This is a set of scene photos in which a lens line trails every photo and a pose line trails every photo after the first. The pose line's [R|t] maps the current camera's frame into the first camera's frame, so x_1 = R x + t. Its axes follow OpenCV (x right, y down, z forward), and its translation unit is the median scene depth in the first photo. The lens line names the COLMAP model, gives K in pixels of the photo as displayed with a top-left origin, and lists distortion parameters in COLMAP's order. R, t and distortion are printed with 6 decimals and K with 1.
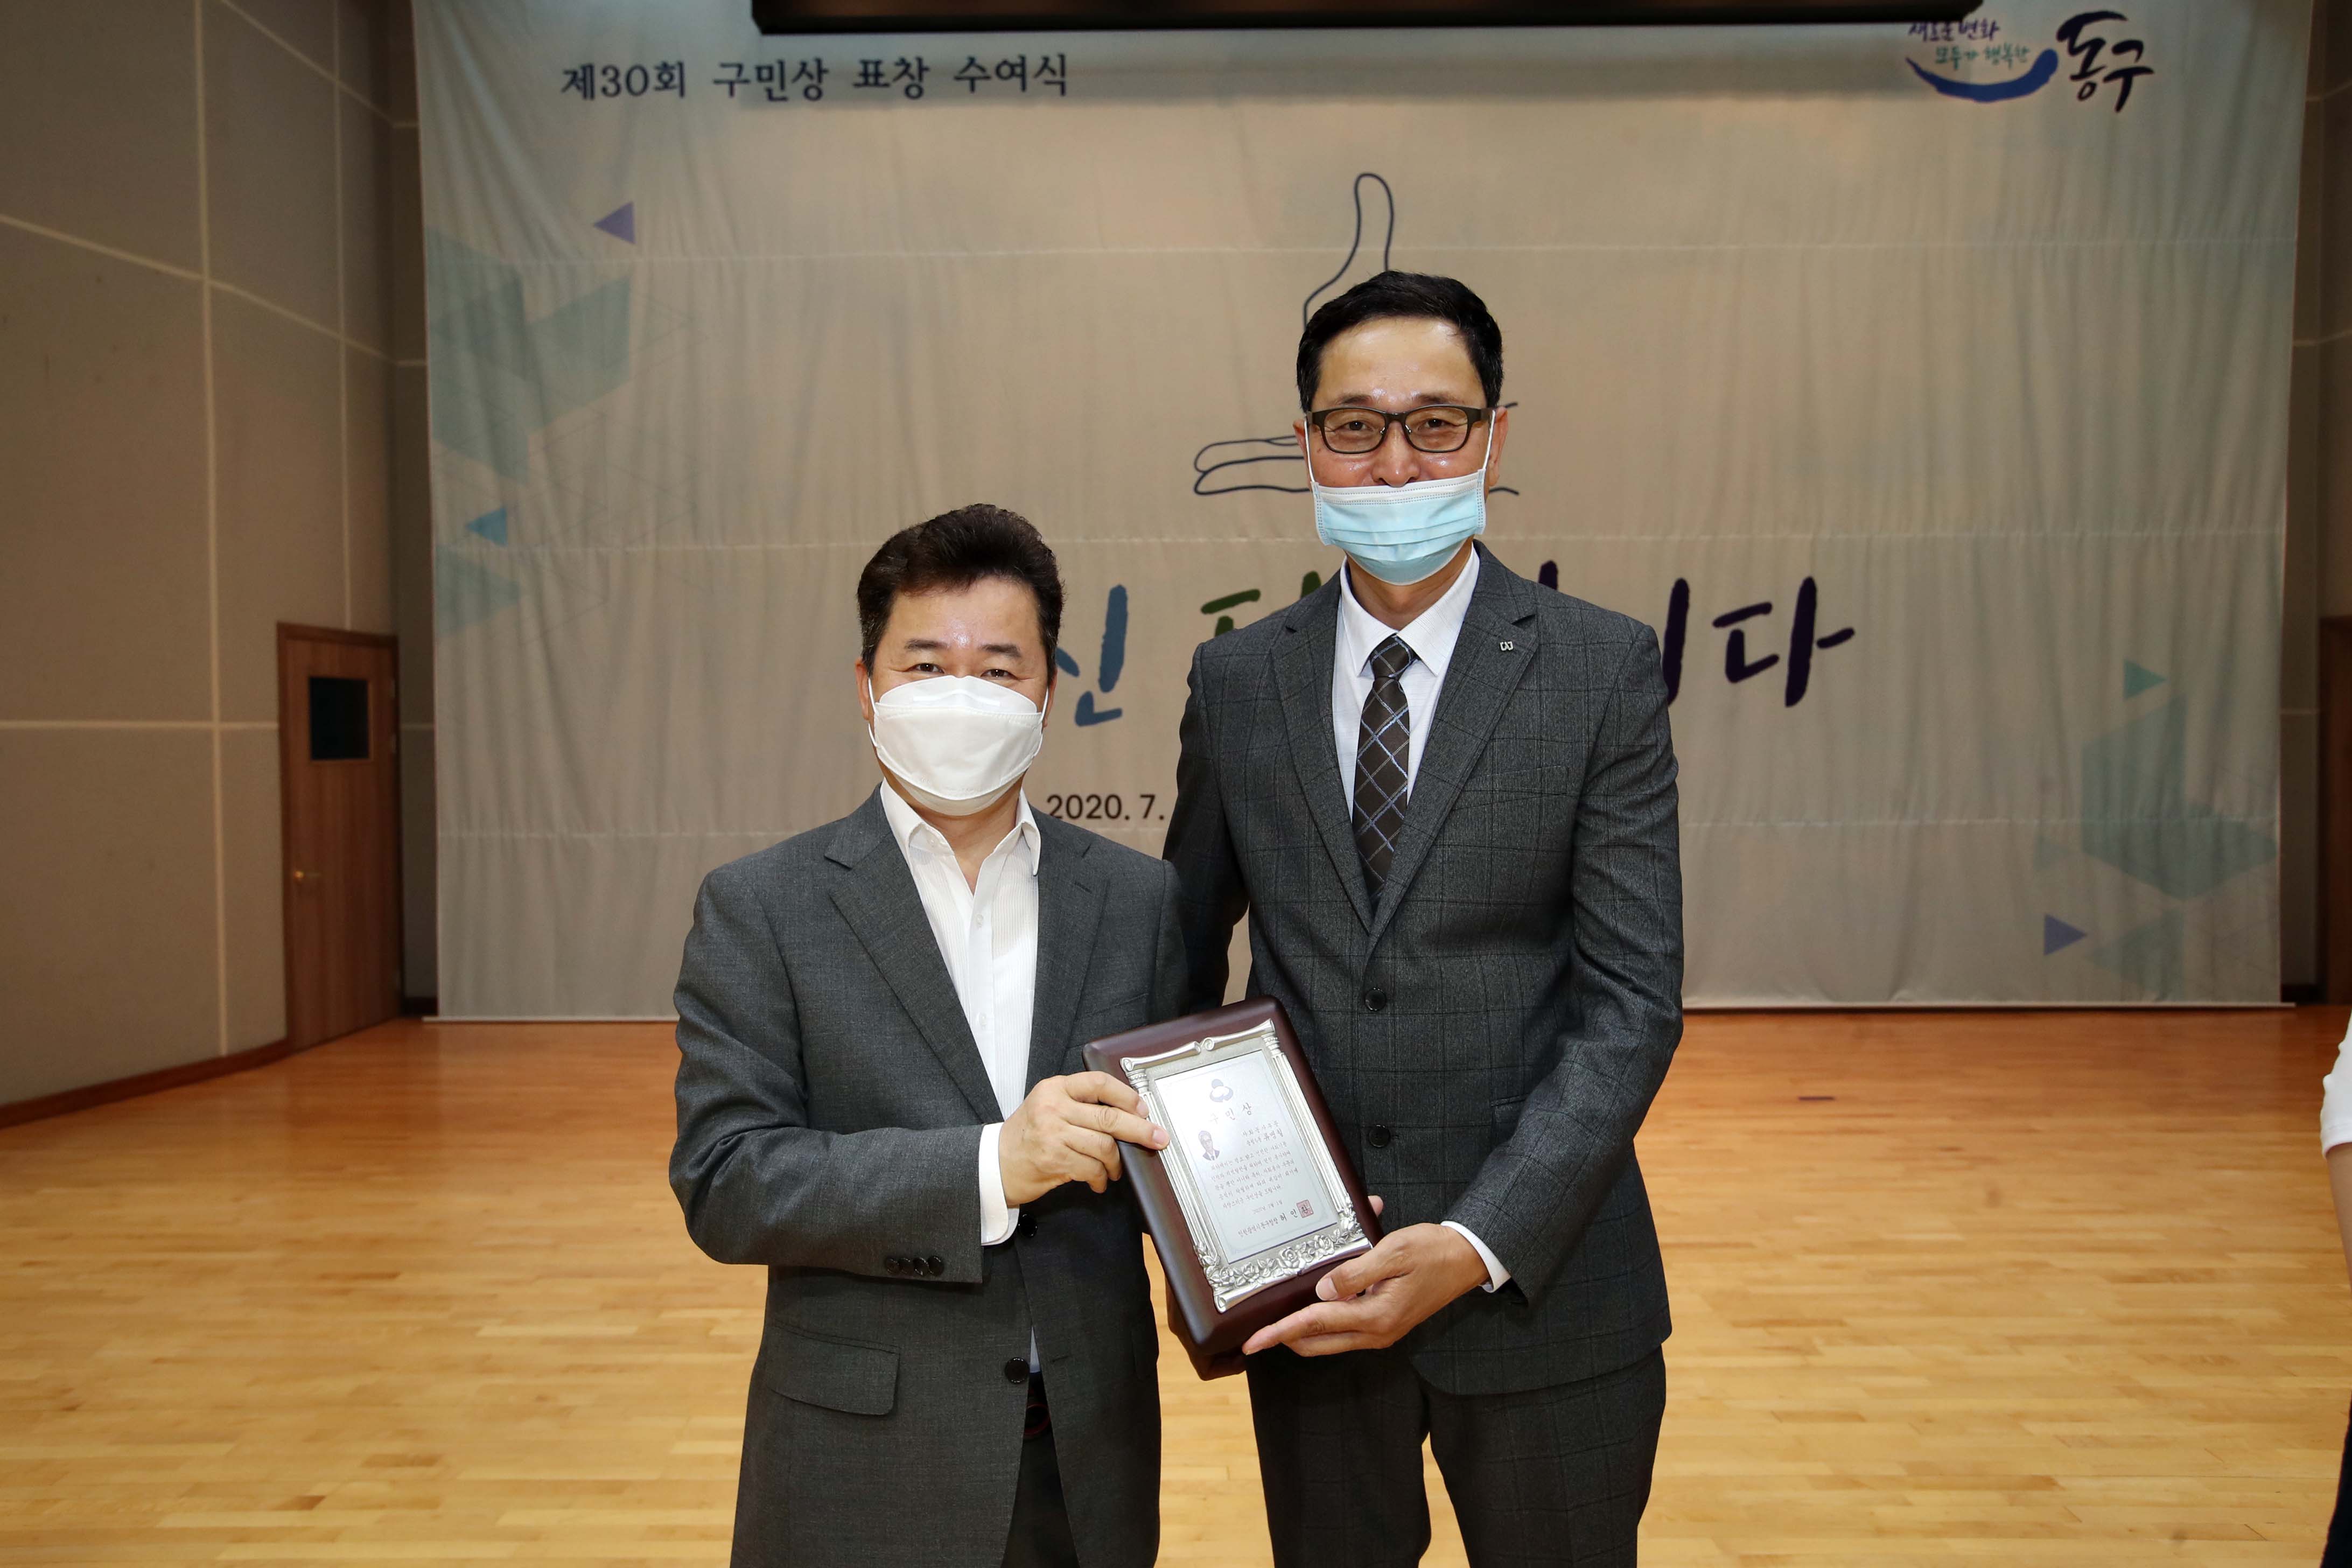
lens RADIAL K [[1625.4, 0, 1119.0], [0, 1625.4, 751.2], [0, 0, 1]] dist [-0.036907, 0.050896]
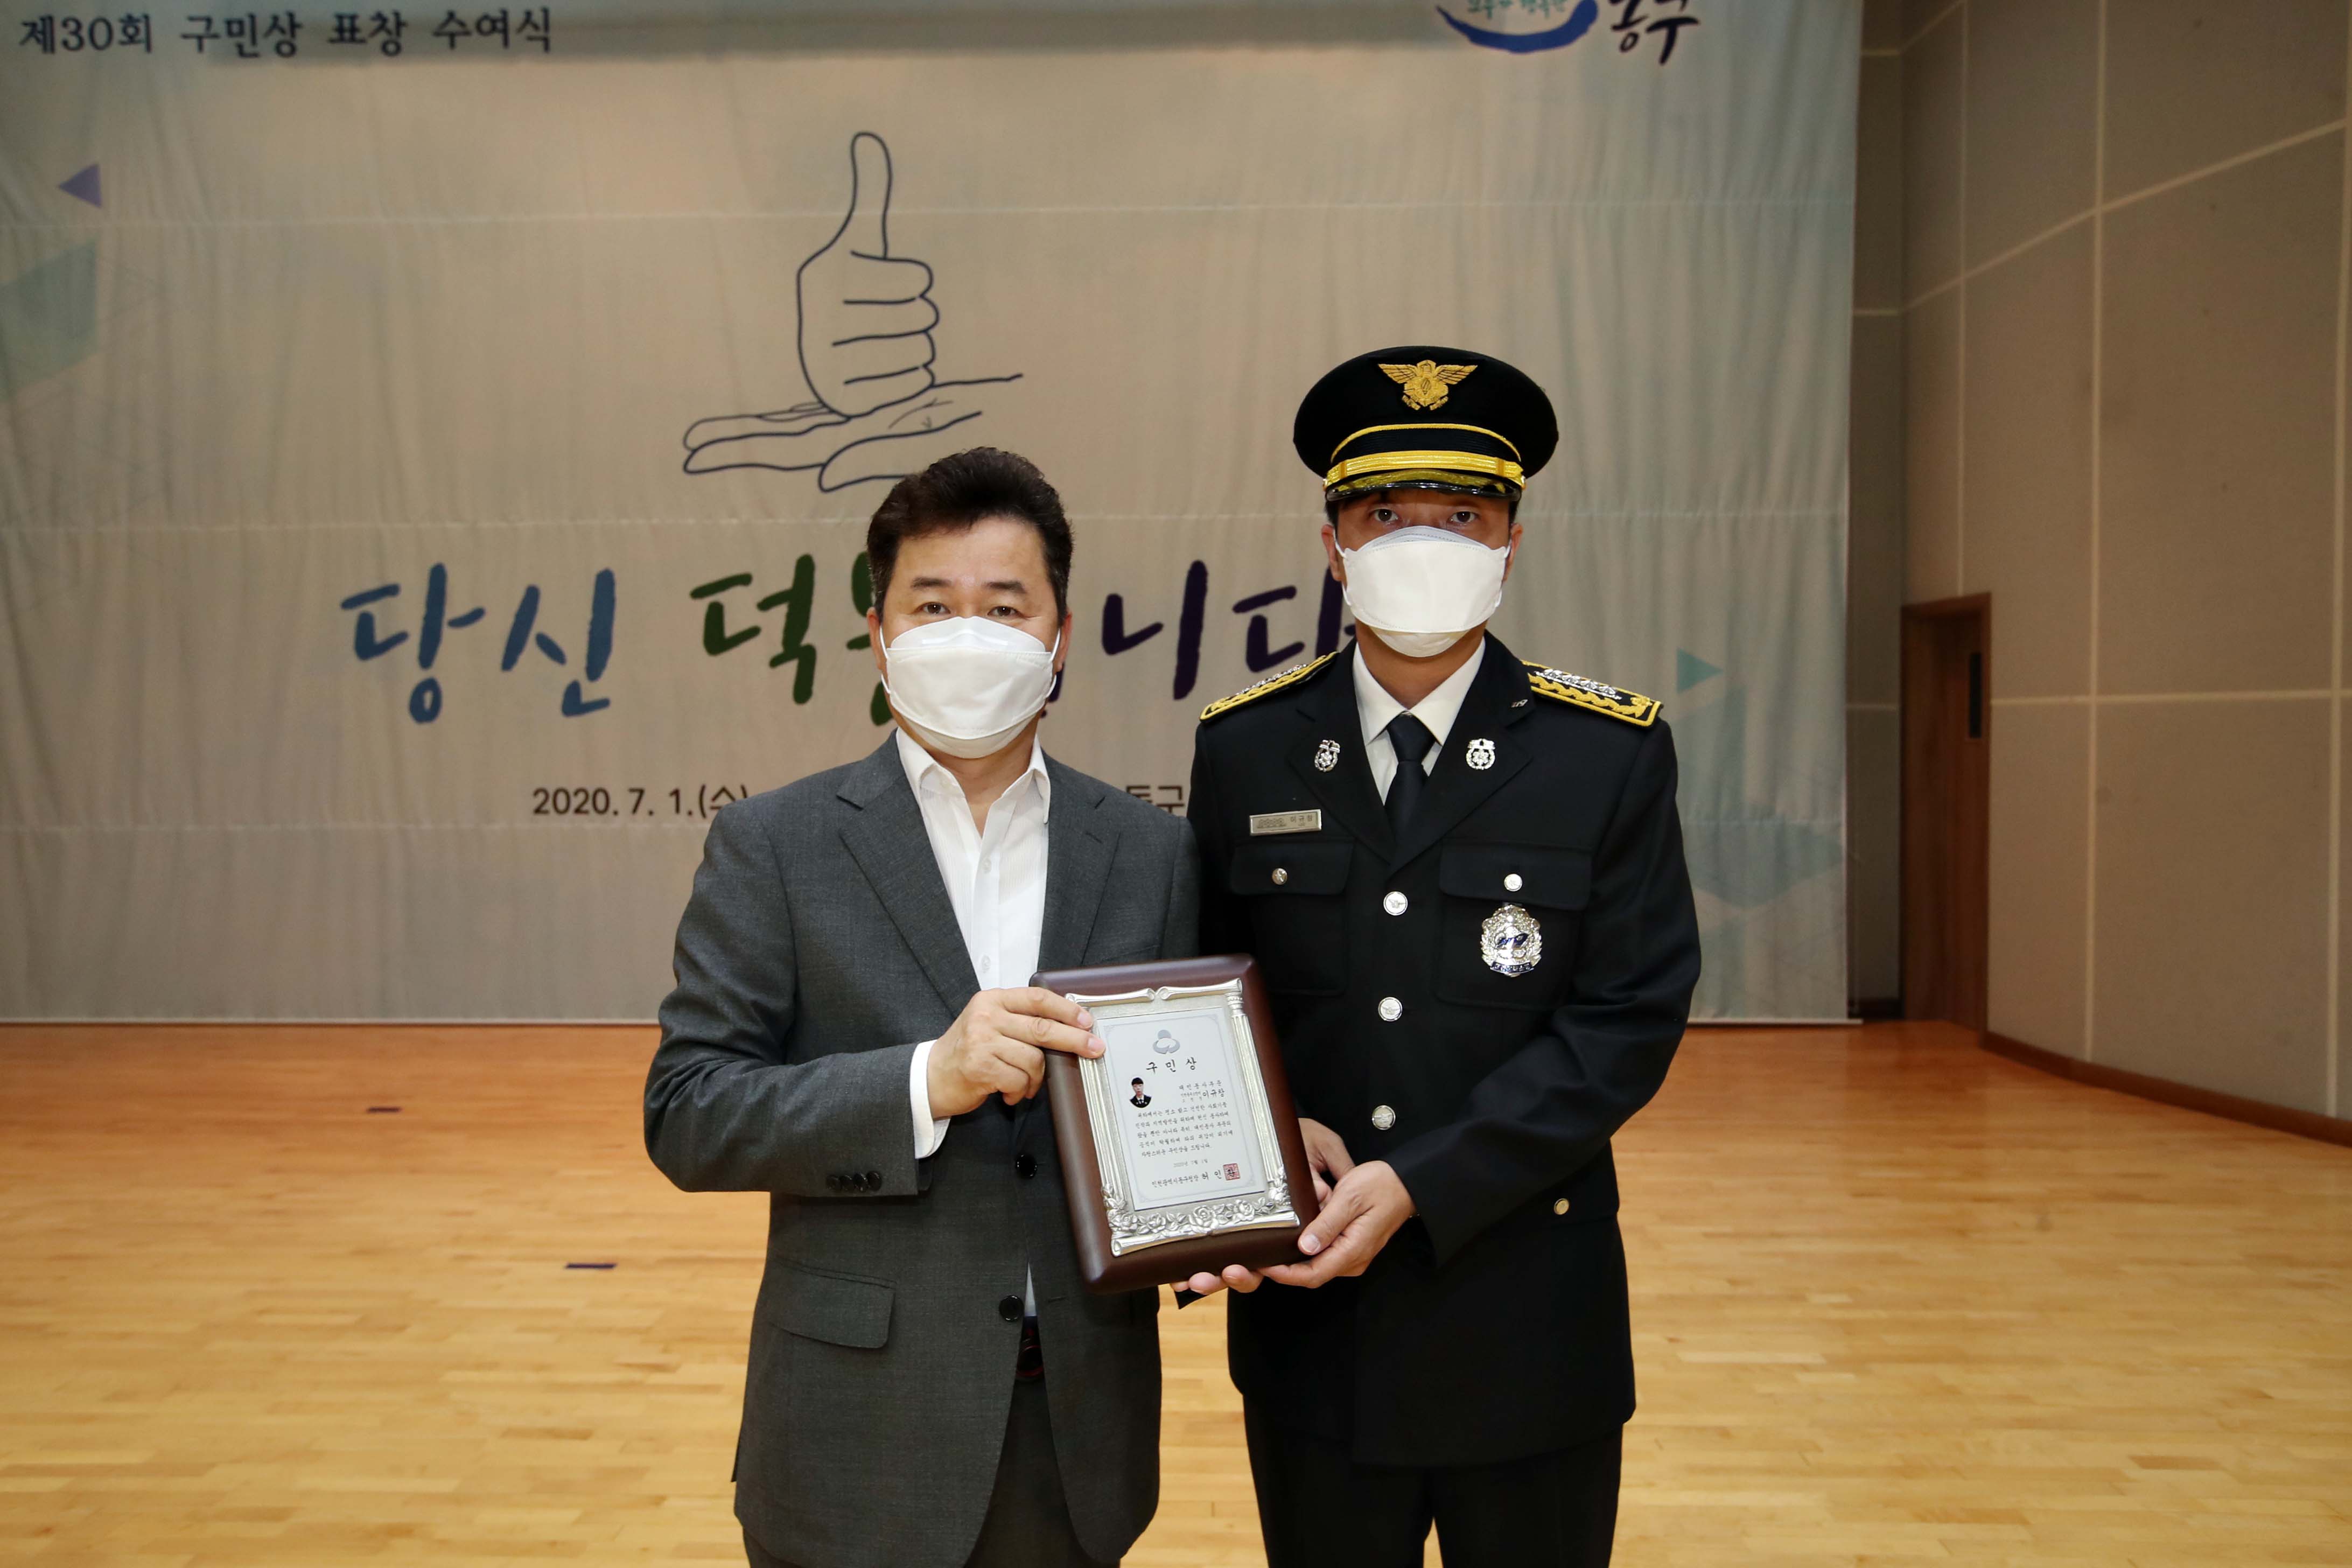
lens RADIAL K [[1625.4, 0, 1211.3], [0, 1625.4, 749.5], [0, 0, 1]] dist [-0.036907, 0.050896]
pose [[0.999849, 0.003487, -0.017029, 0.371033], [-0.003480, 0.999994, 0.000434, 0.002063], [0.017031, -0.000375, 0.999855, 0.059421]]
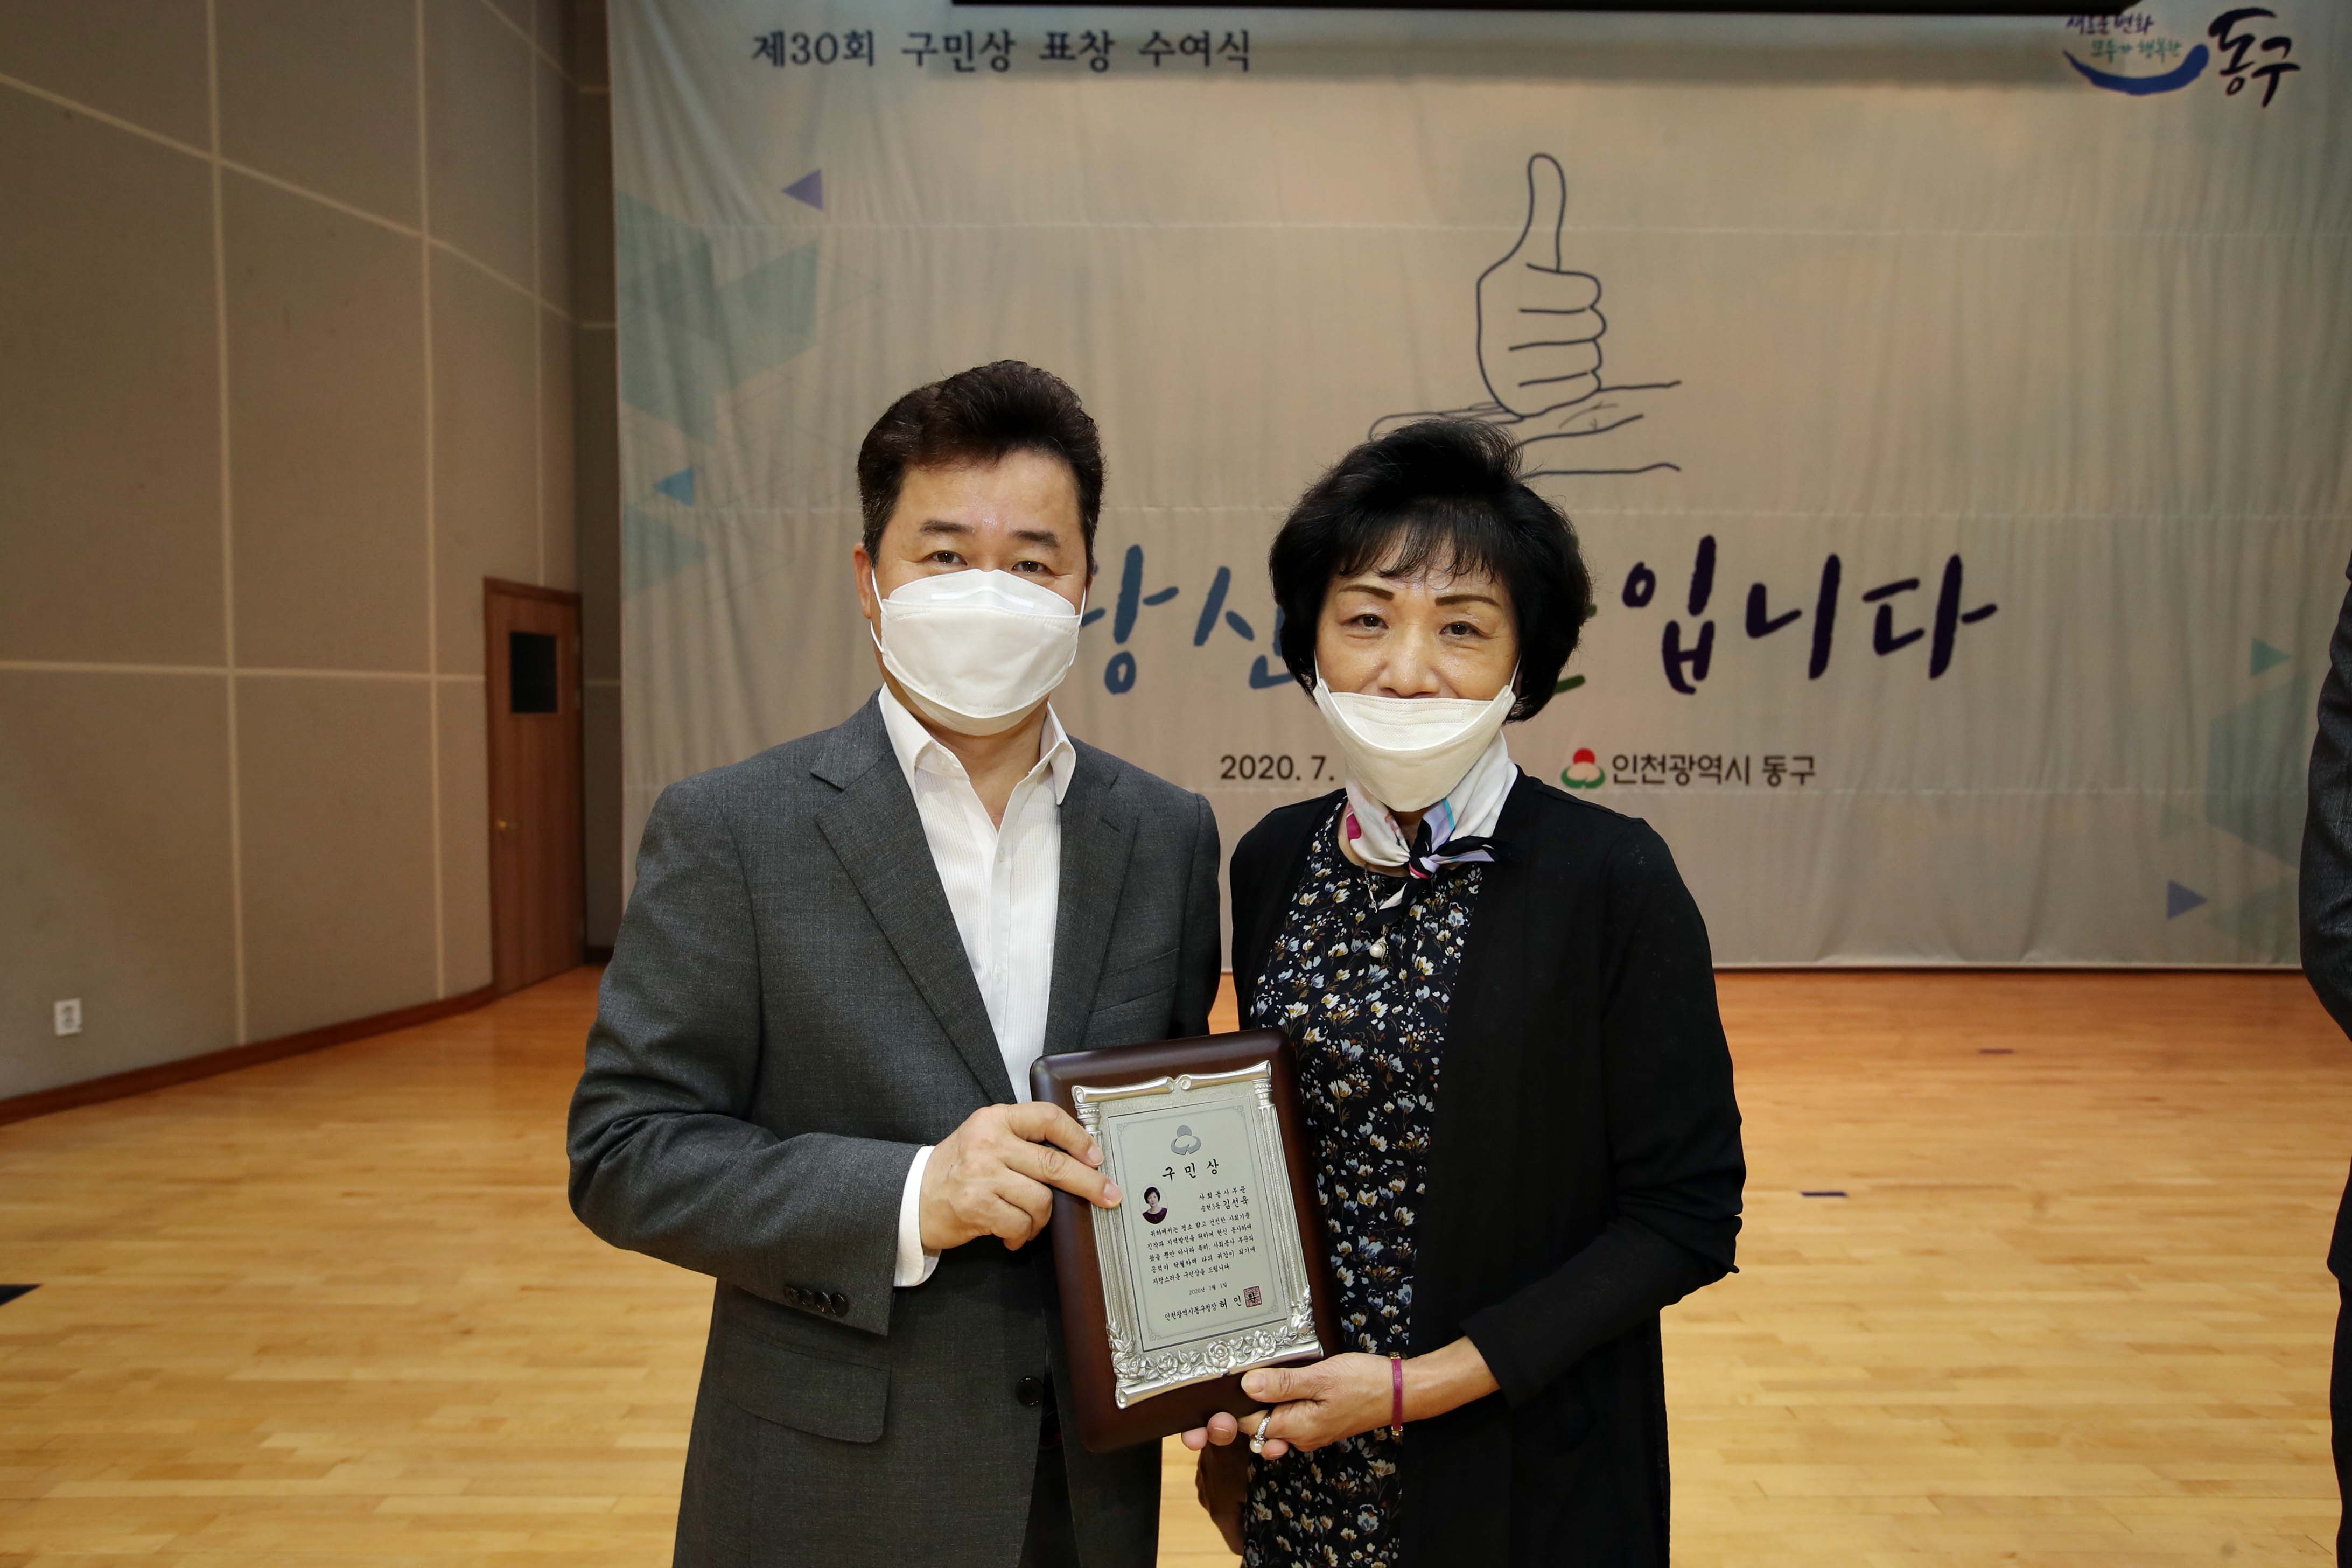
lens RADIAL K [[1539.1, 0, 1120.6], [0, 1539.1, 772.5], [0, 0, 1]] dist [-0.035207, 0.033009]
pose [[0.999813, 0.011093, 0.015820, -0.123576], [-0.011502, 0.999596, 0.025995, 0.013094], [-0.015526, -0.026172, 0.999537, 0.023714]]
